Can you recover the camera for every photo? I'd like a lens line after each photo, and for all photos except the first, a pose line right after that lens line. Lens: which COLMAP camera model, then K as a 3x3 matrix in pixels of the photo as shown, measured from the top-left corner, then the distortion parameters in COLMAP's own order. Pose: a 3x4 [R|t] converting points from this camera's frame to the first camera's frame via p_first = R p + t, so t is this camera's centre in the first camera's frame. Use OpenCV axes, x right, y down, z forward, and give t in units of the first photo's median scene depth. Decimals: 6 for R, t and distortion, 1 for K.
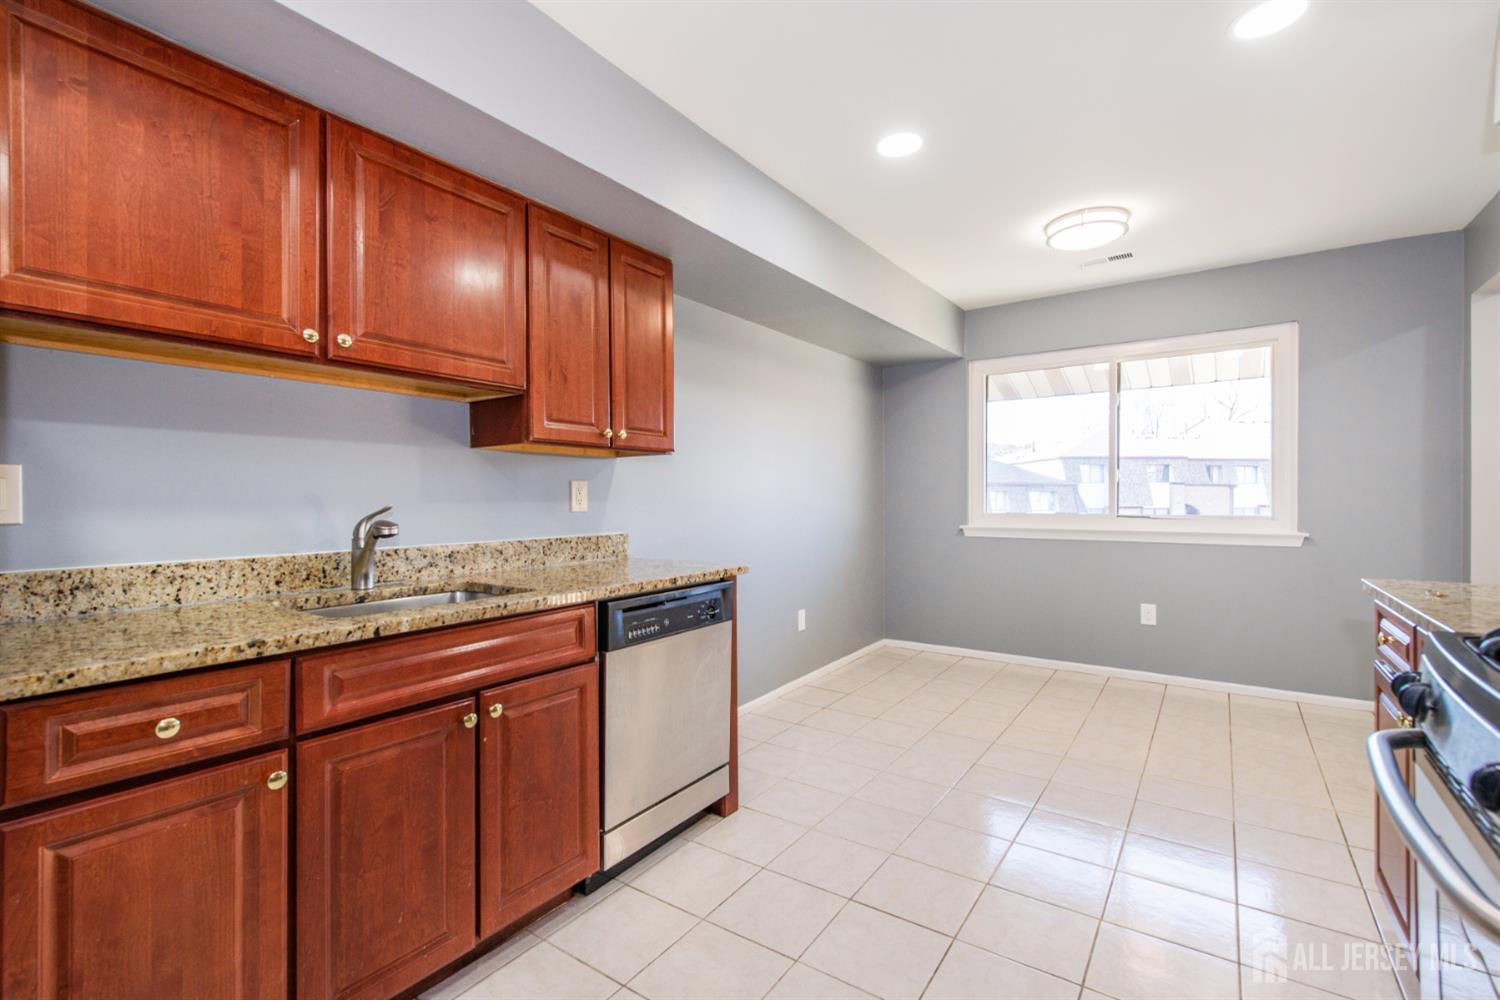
lens RADIAL K [[667.6, 0, 744.4], [0, 667.6, 500.3], [0, 0, 1]] dist [0.019541, -0.010391]
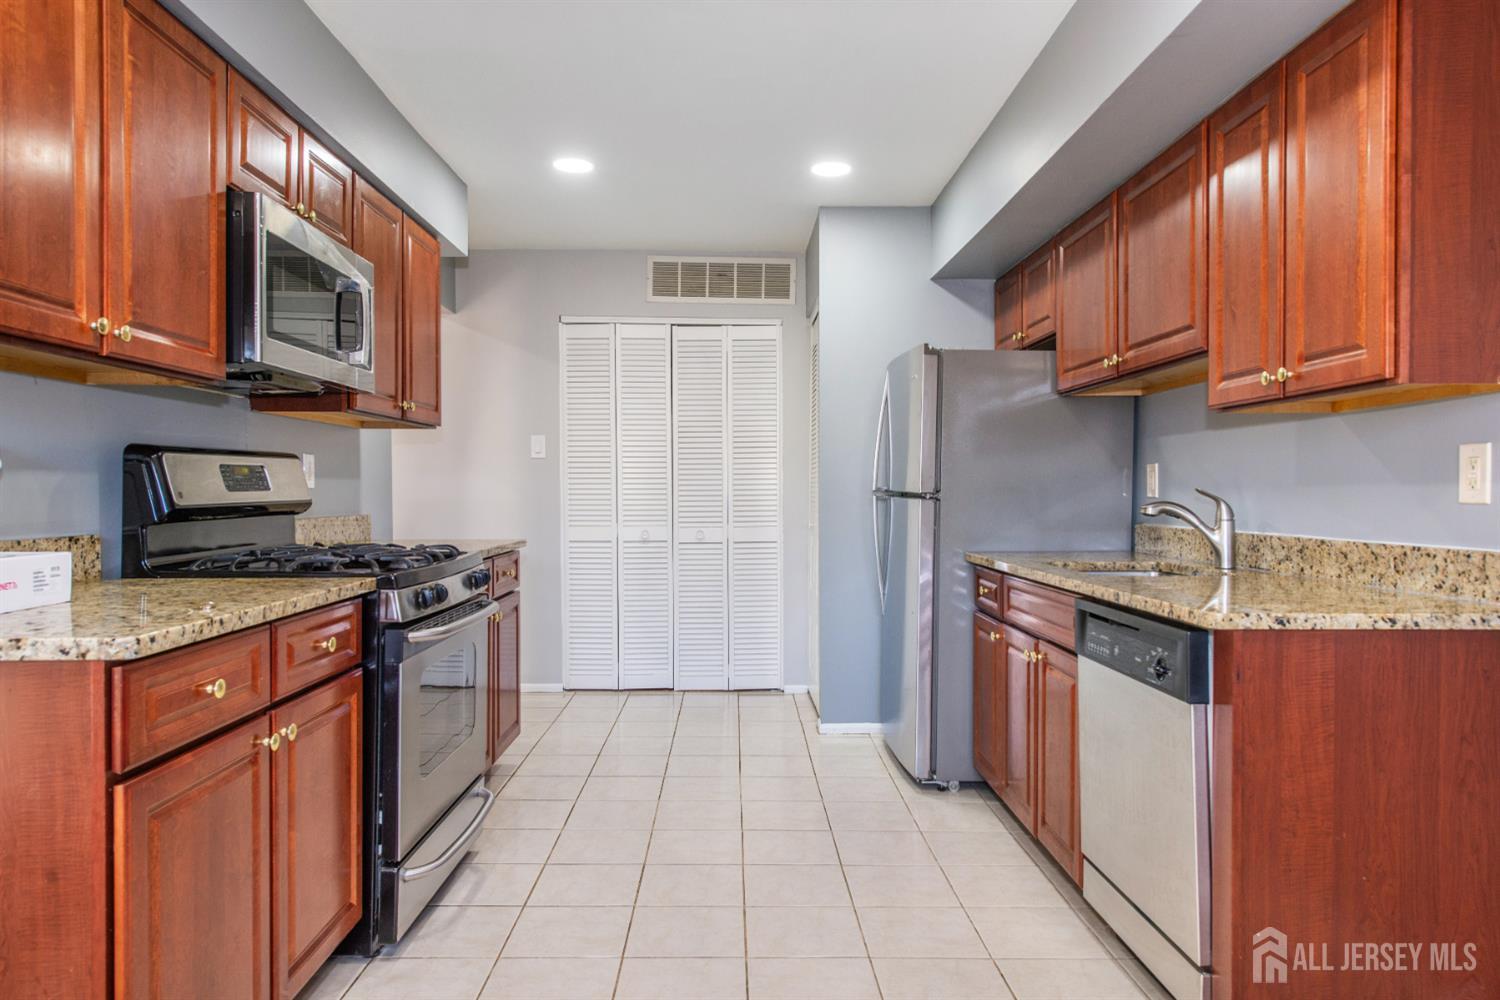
lens RADIAL K [[986.3, 0, 731.0], [0, 986.3, 500.2], [0, 0, 1]] dist [0.029151, -0.024176]
pose [[-0.820658, 0.012422, -0.571284, 0.846214], [0.006601, 0.999903, 0.012259, 0.002015], [0.571381, 0.006289, -0.820661, 1.647240]]
